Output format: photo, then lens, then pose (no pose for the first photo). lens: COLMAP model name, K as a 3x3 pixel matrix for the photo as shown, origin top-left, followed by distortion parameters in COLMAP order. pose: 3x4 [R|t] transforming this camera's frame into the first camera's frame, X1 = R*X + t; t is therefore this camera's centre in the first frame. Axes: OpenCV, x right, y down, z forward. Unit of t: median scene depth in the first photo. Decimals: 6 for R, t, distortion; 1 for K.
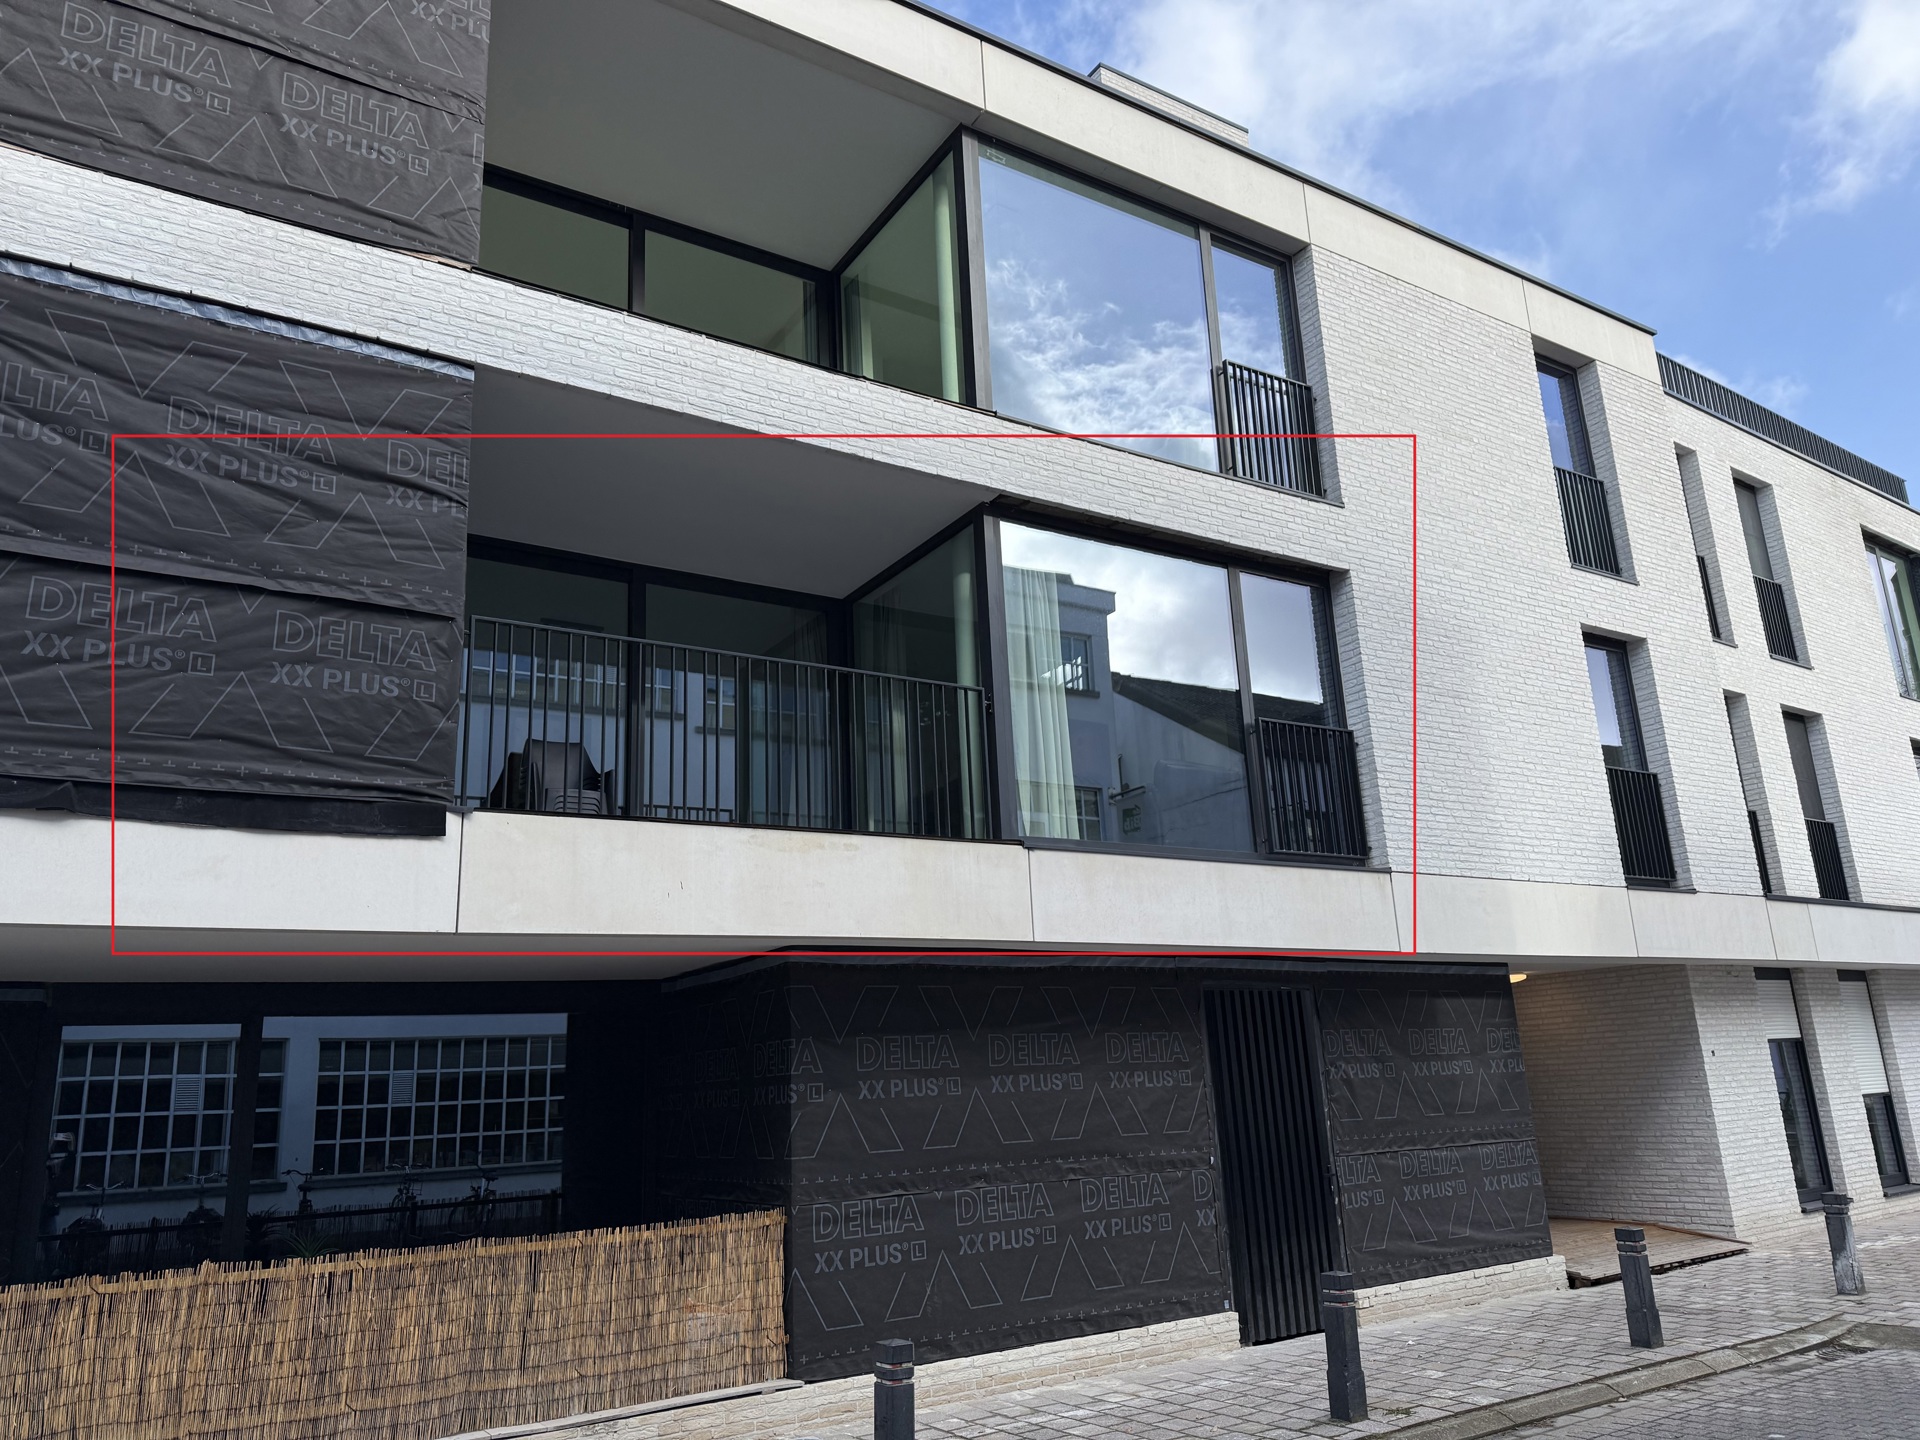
lens RADIAL K [[1338.3, 0, 1126.0], [0, 1338.3, 724.8], [0, 0, 1]] dist [0.078941, -0.083427]
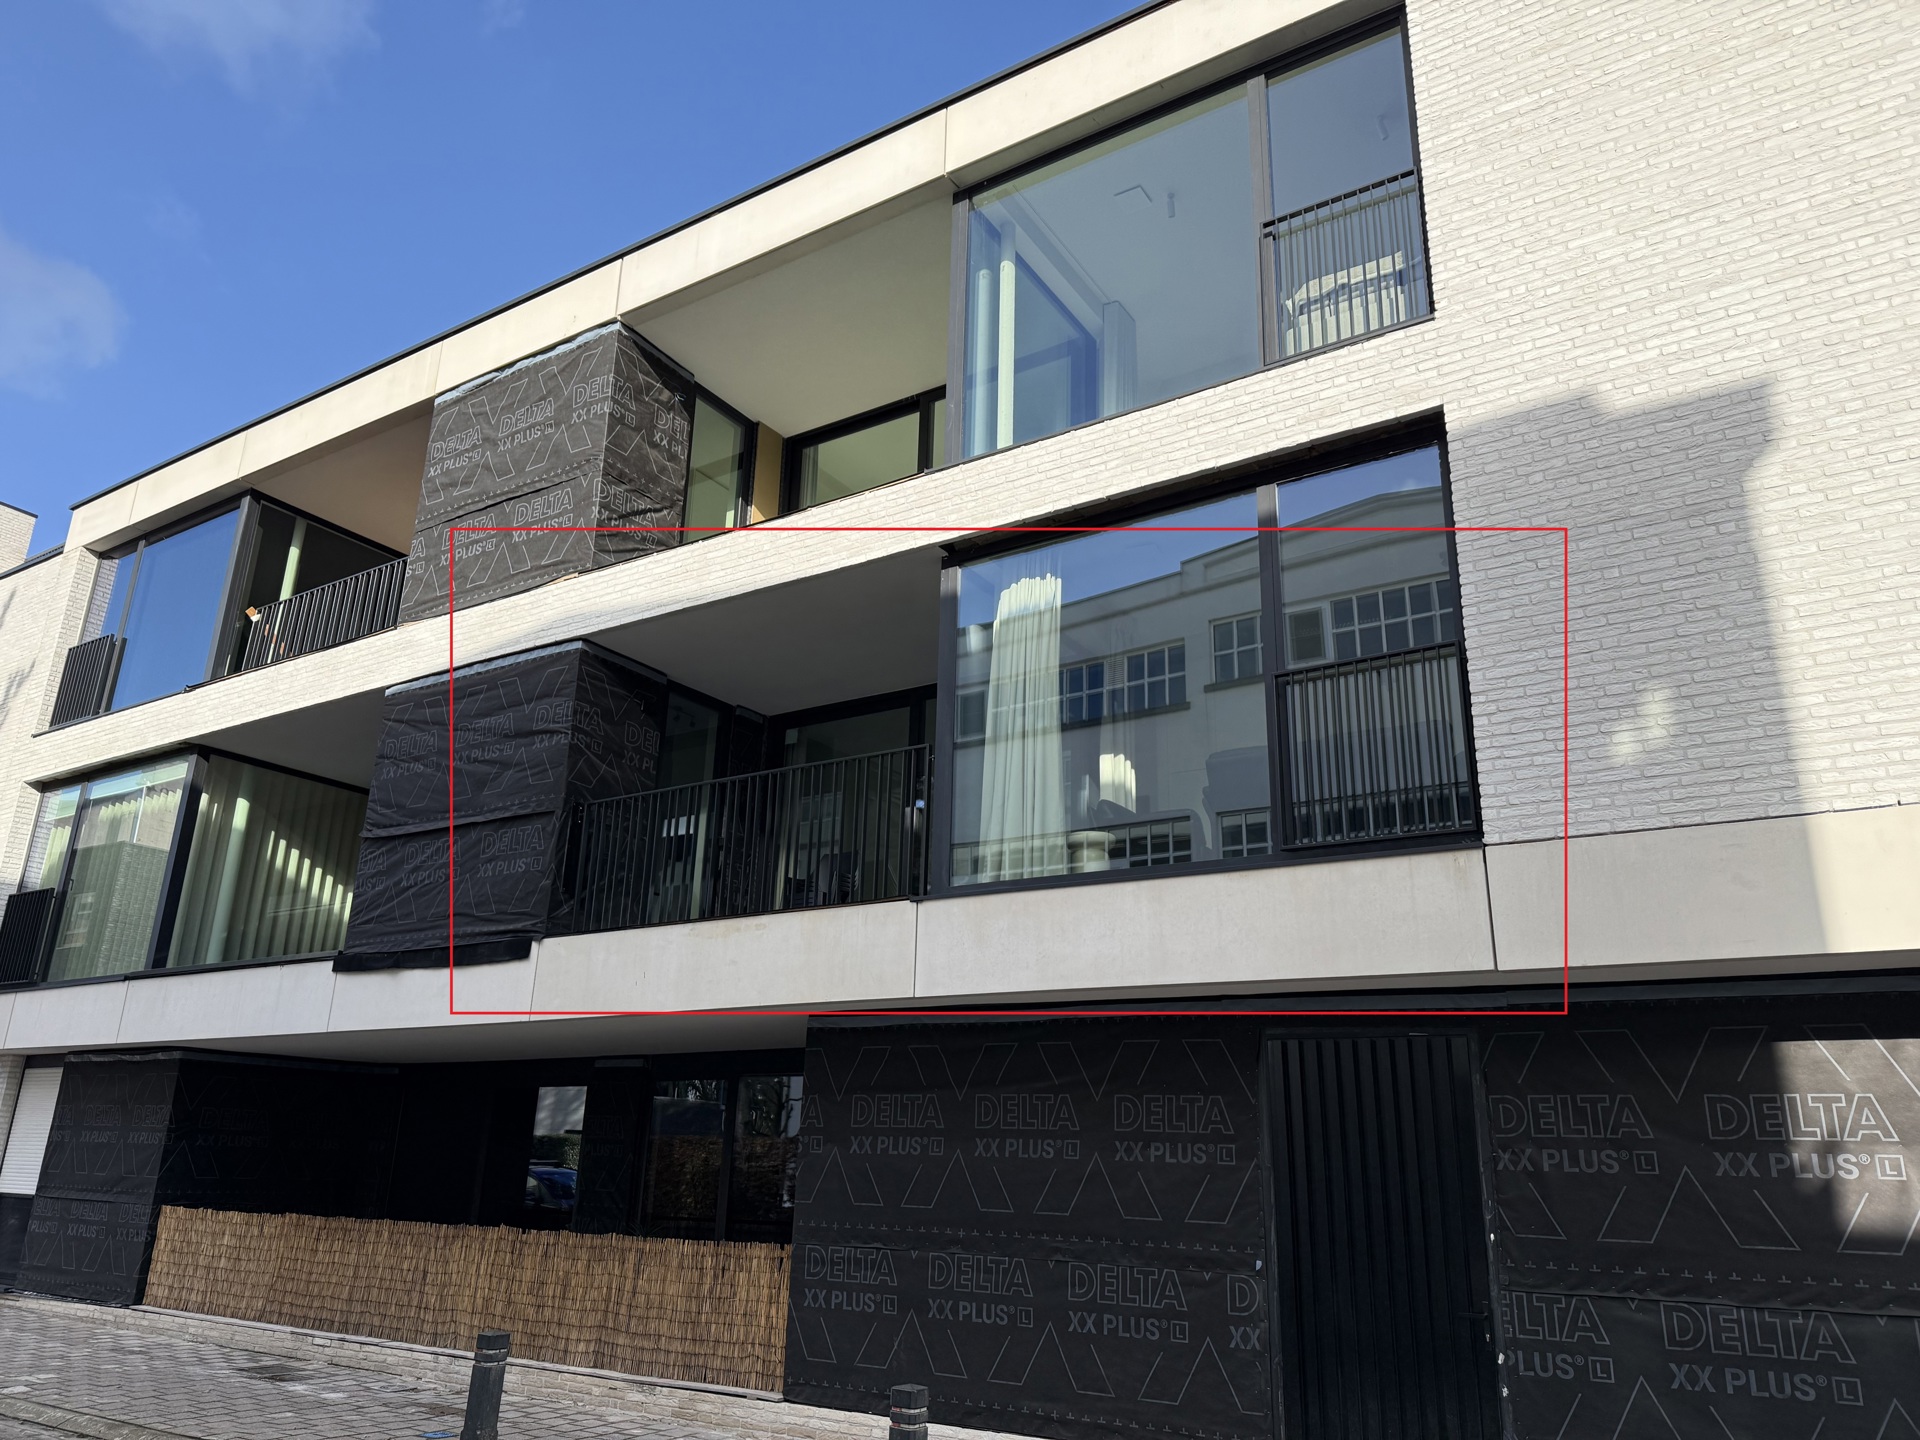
lens RADIAL K [[1361.8, 0, 960.0], [0, 1361.8, 720.0], [0, 0, 1]] dist [0.030310, -0.031974]
pose [[0.385376, -0.232675, -0.892944, 0.878122], [0.202362, 0.965442, -0.164230, 0.136187], [0.900297, -0.117407, 0.419142, 0.644972]]
